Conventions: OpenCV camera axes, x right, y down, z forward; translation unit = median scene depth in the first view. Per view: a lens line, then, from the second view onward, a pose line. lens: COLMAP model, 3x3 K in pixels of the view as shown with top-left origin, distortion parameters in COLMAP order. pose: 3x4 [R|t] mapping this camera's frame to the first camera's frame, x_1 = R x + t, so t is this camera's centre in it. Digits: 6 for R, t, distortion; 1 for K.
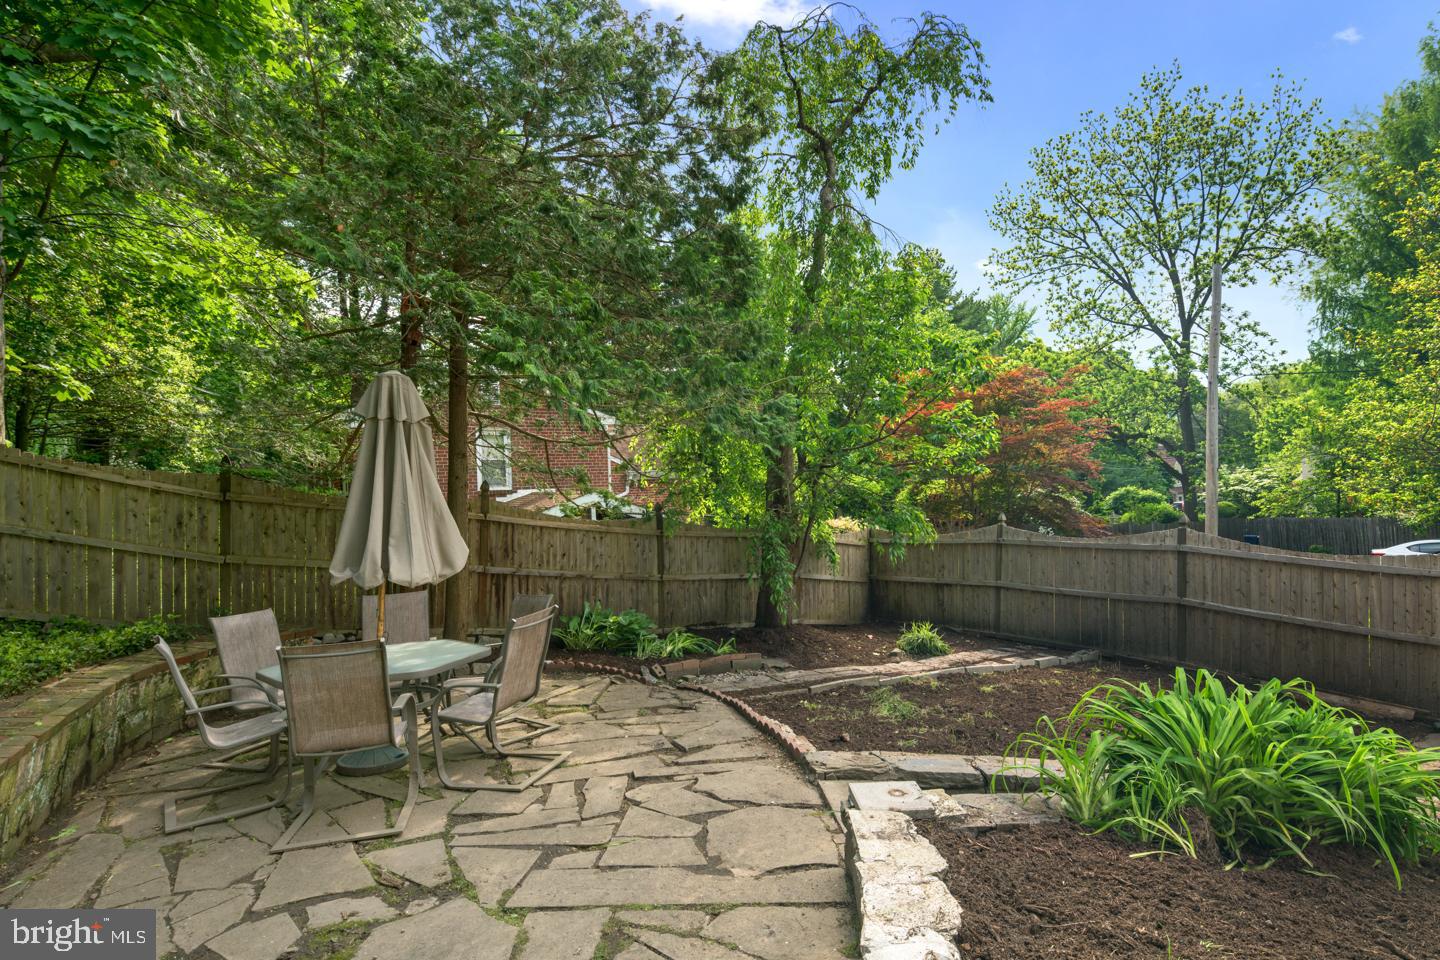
lens RADIAL K [[751.7, 0, 717.3], [0, 751.7, 509.8], [0, 0, 1]] dist [-0.001263, -0.000611]
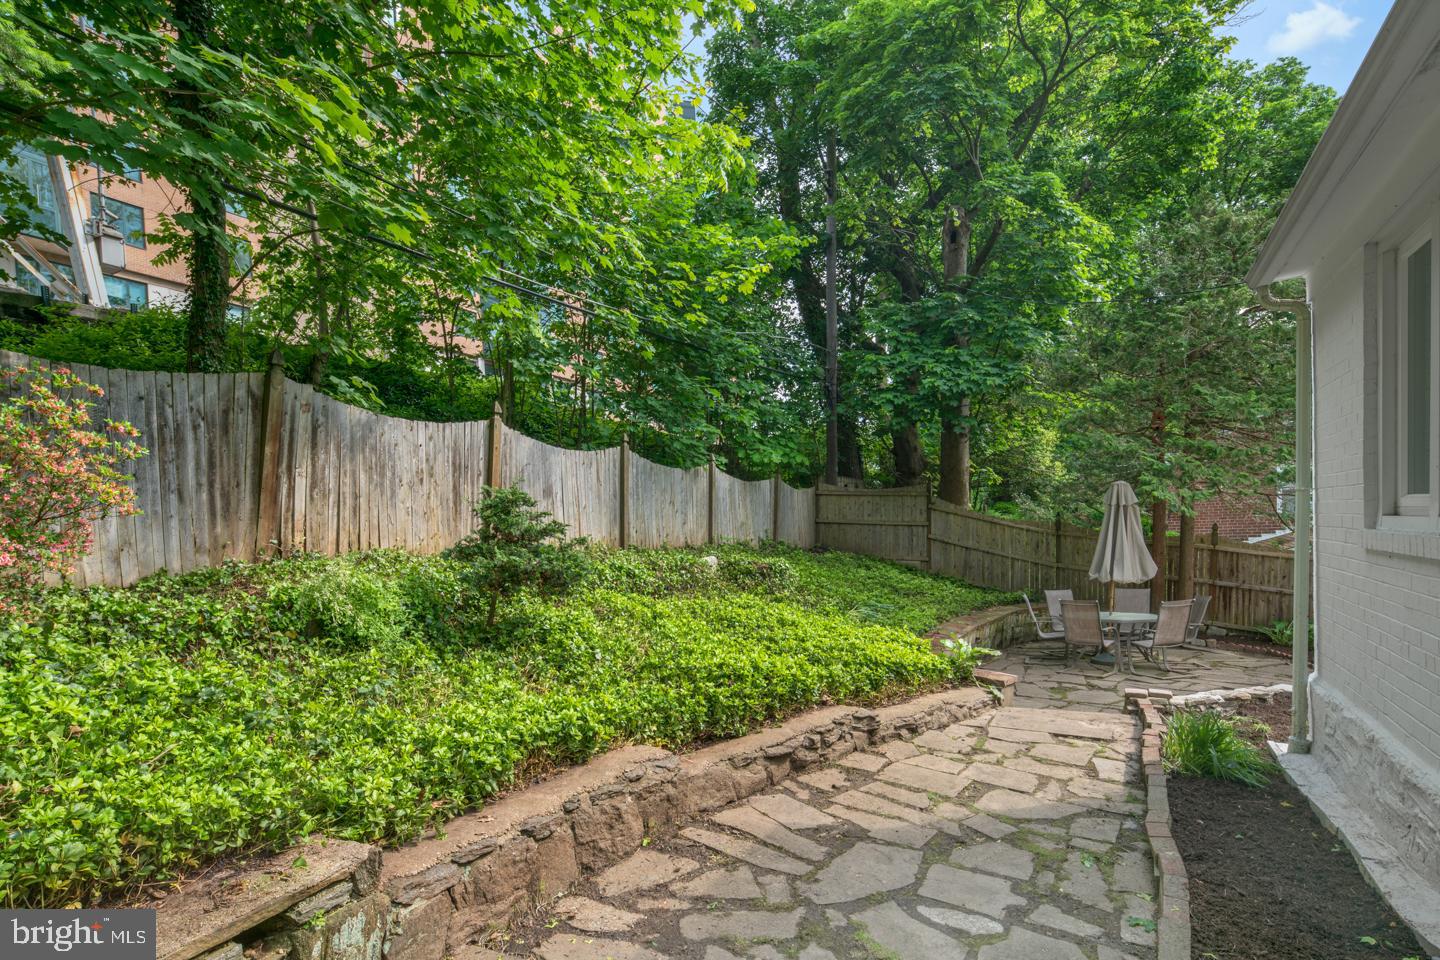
lens RADIAL K [[751.7, 0, 717.3], [0, 751.7, 509.8], [0, 0, 1]] dist [-0.001263, -0.000611]
pose [[0.495398, -0.003414, -0.868659, 0.837982], [-0.006357, 0.999951, -0.007555, -0.080504], [0.868643, 0.009264, 0.495352, -1.026084]]
